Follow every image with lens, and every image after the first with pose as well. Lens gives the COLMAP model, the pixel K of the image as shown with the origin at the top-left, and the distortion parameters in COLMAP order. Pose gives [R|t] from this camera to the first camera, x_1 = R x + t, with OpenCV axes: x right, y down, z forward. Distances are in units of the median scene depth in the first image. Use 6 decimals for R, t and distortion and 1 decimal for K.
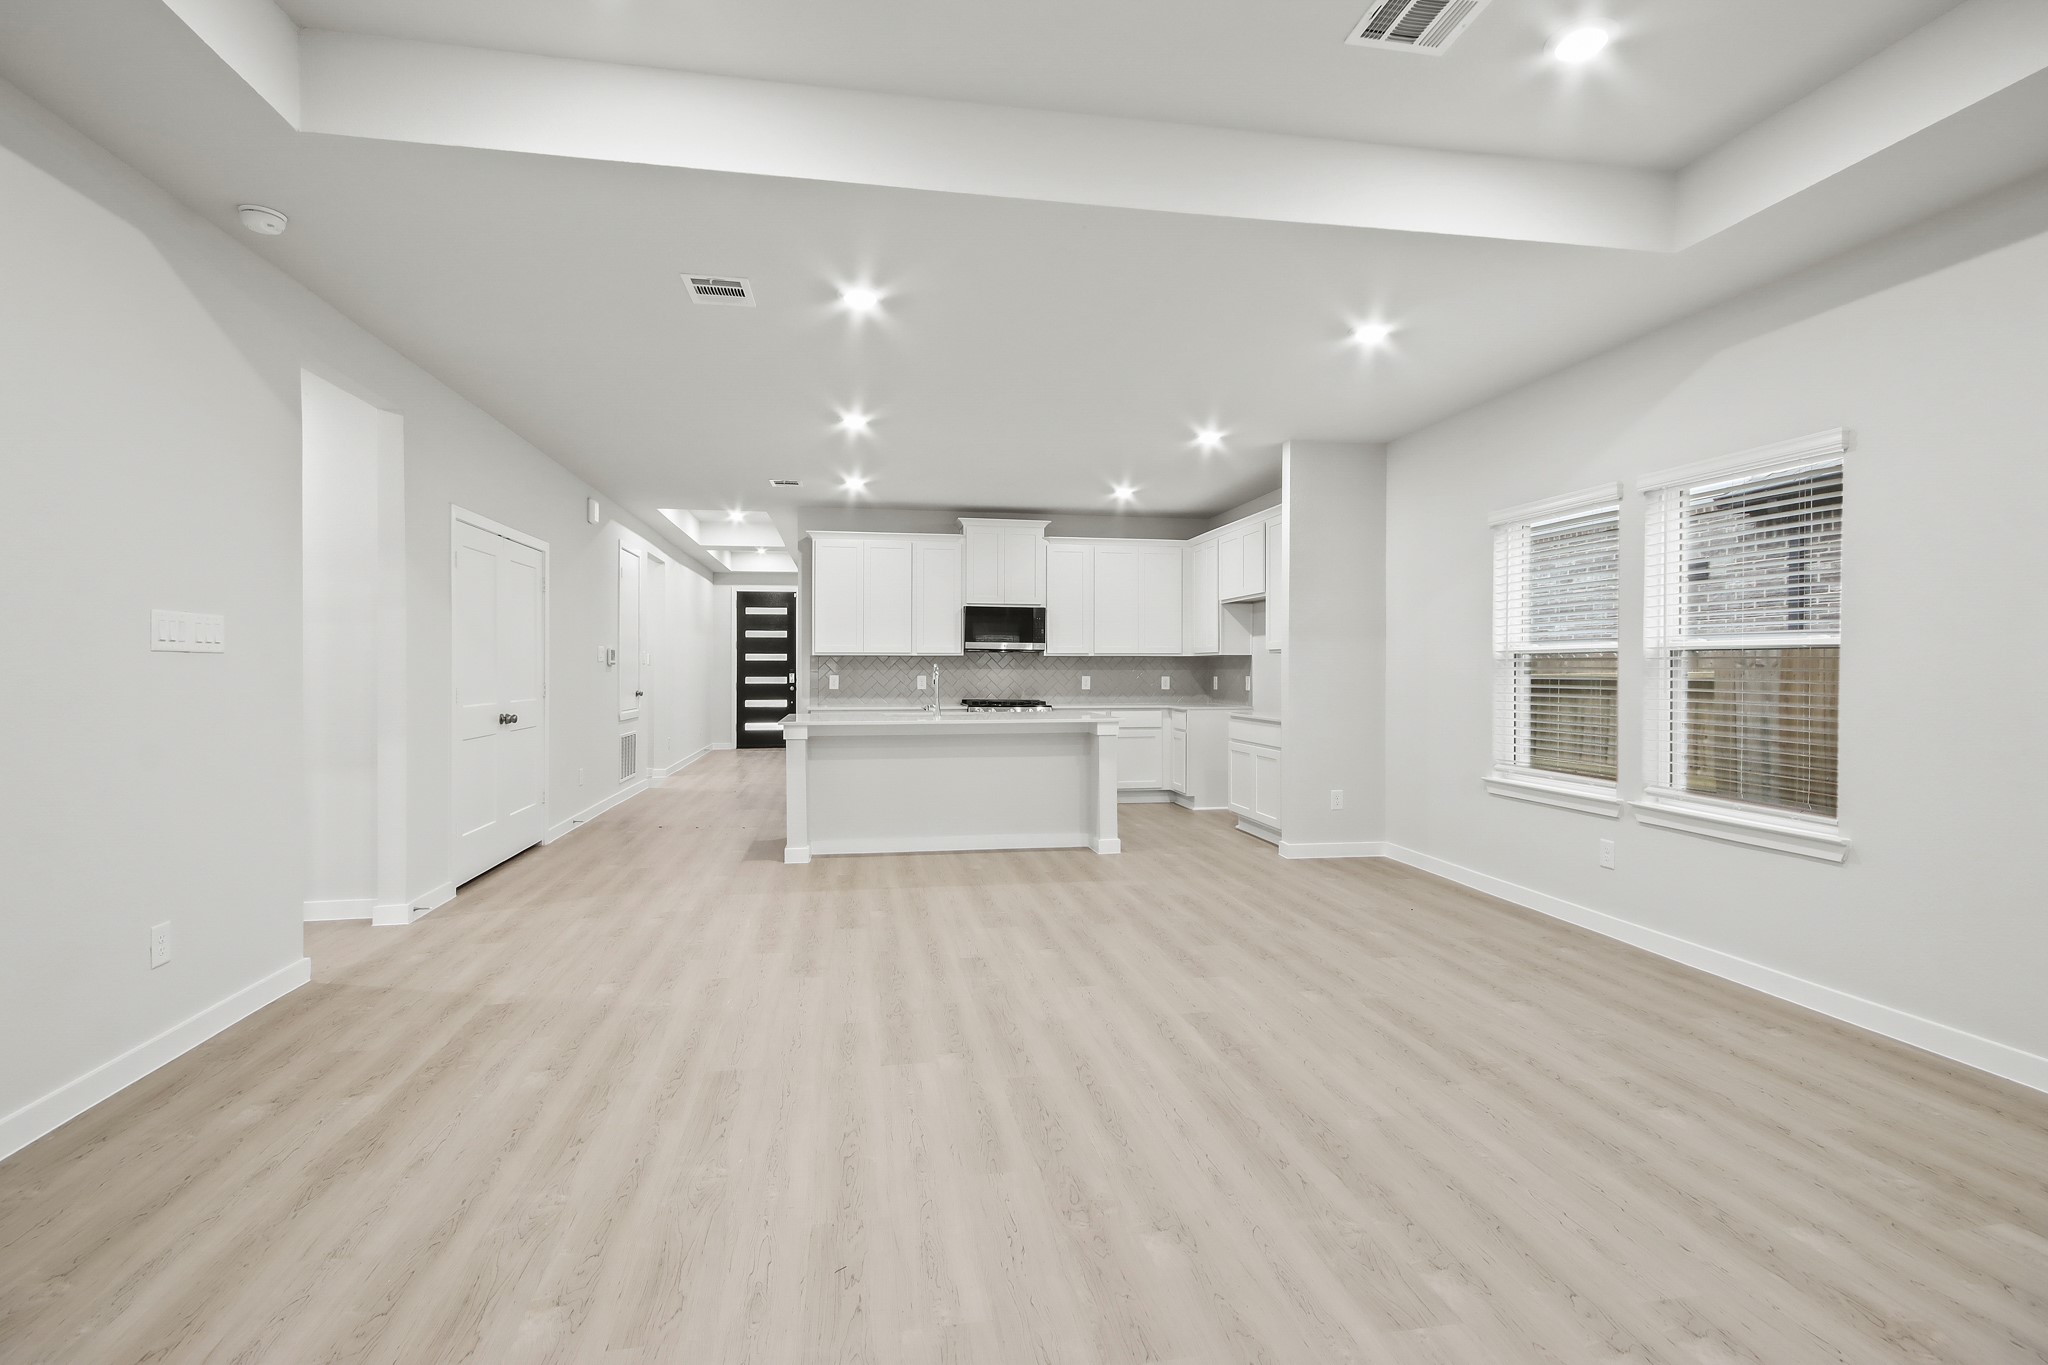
lens RADIAL K [[978.9, 0, 1027.5], [0, 978.9, 683.3], [0, 0, 1]] dist [0.009772, 0.001837]
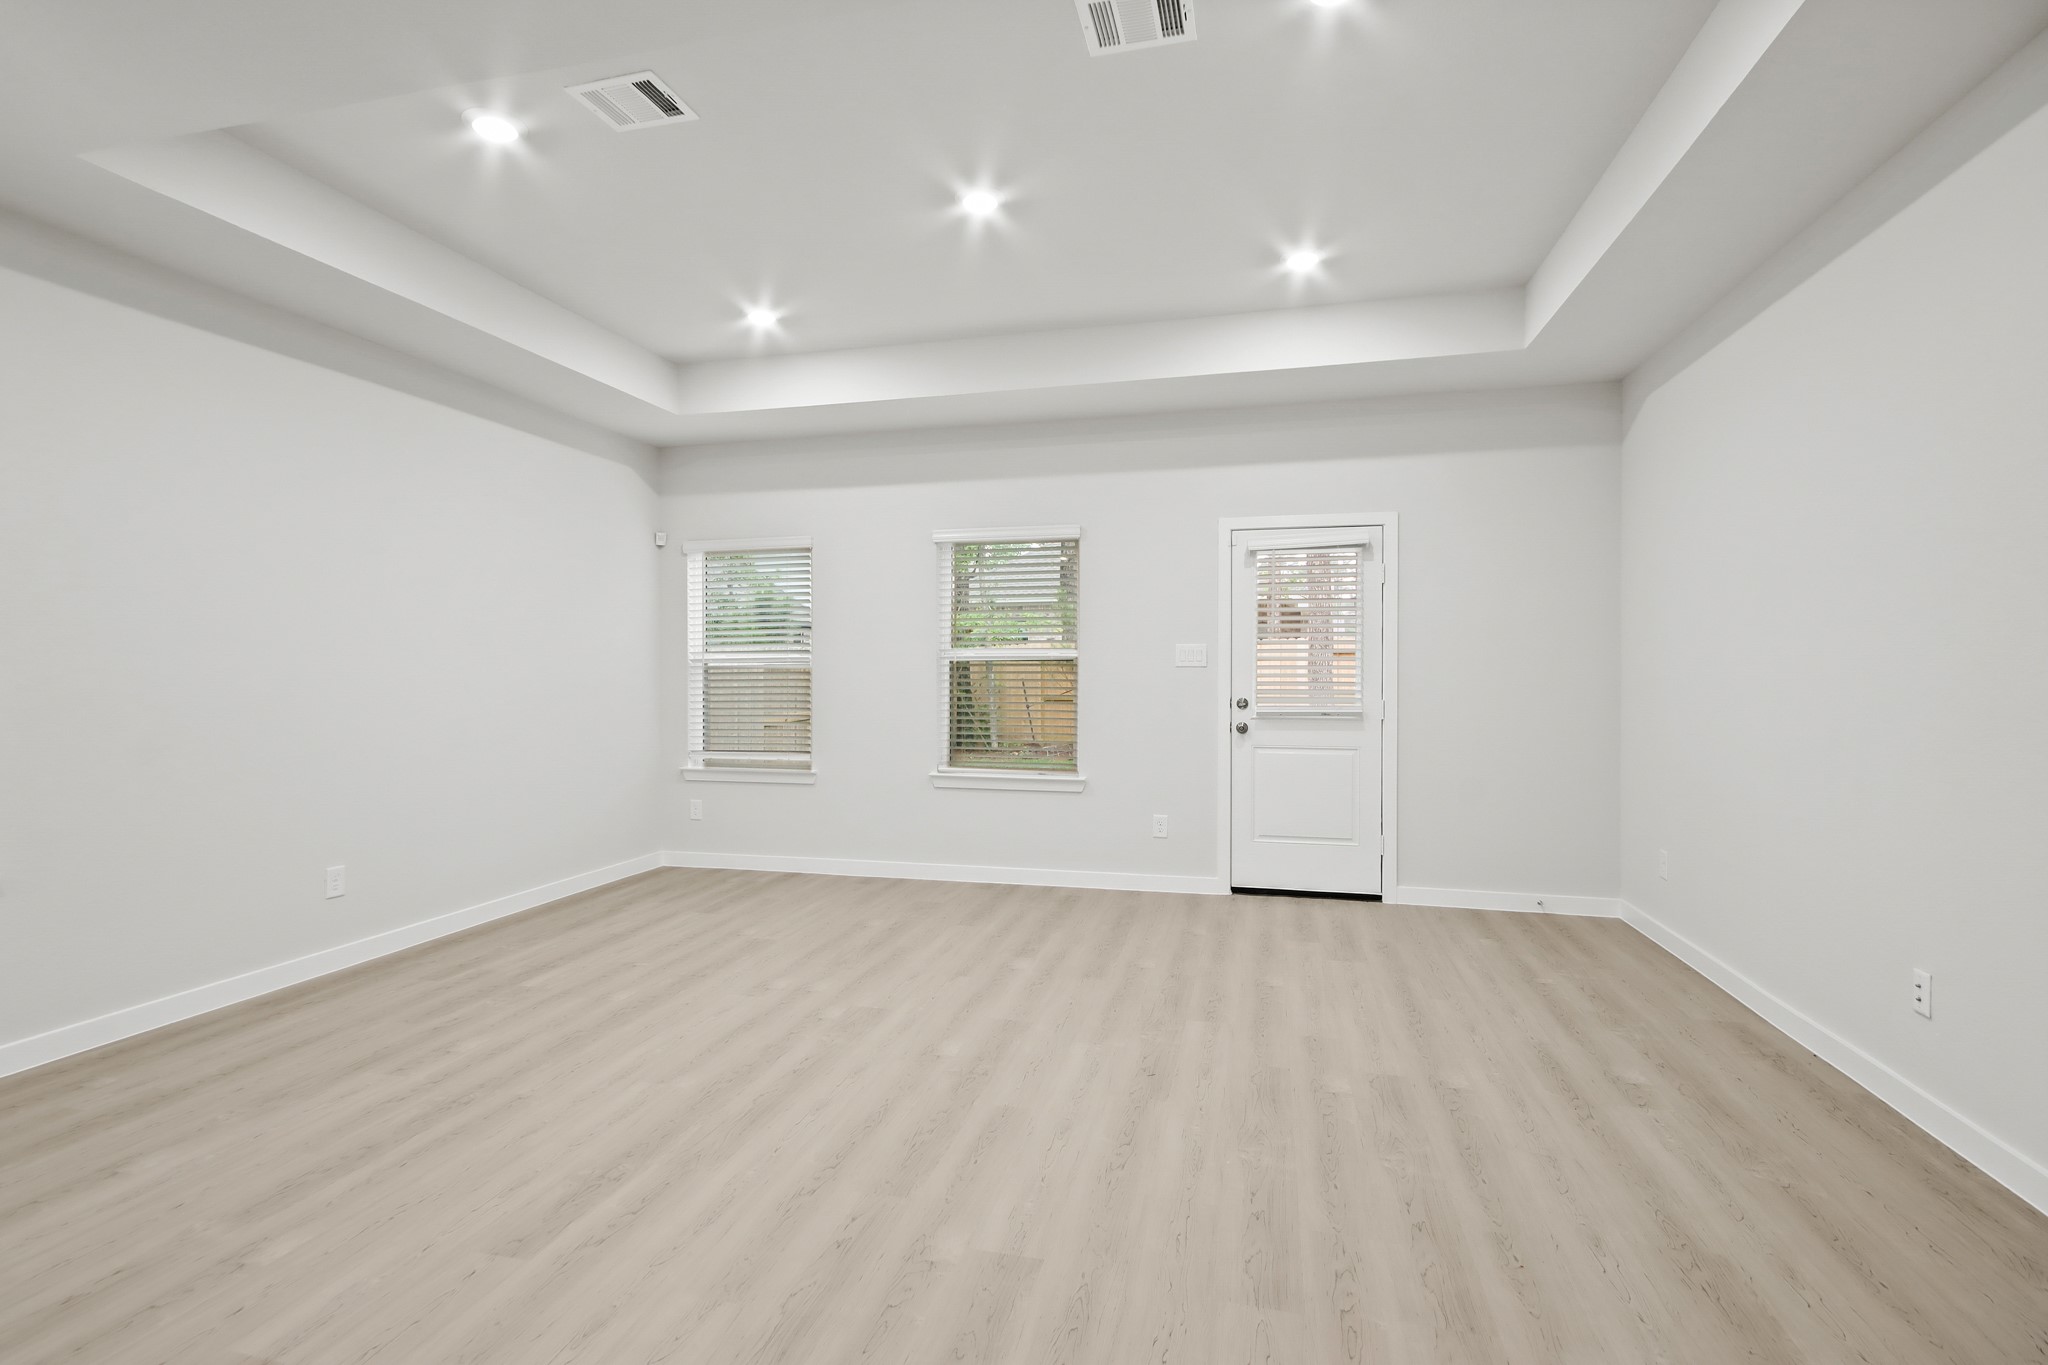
lens RADIAL K [[978.9, 0, 1024.1], [0, 978.9, 678.3], [0, 0, 1]] dist [0.009772, 0.001837]
pose [[-0.913121, -0.001814, 0.407684, -1.923974], [0.007050, 0.999770, 0.020237, -0.133469], [-0.407628, 0.021353, -0.912899, 7.520406]]
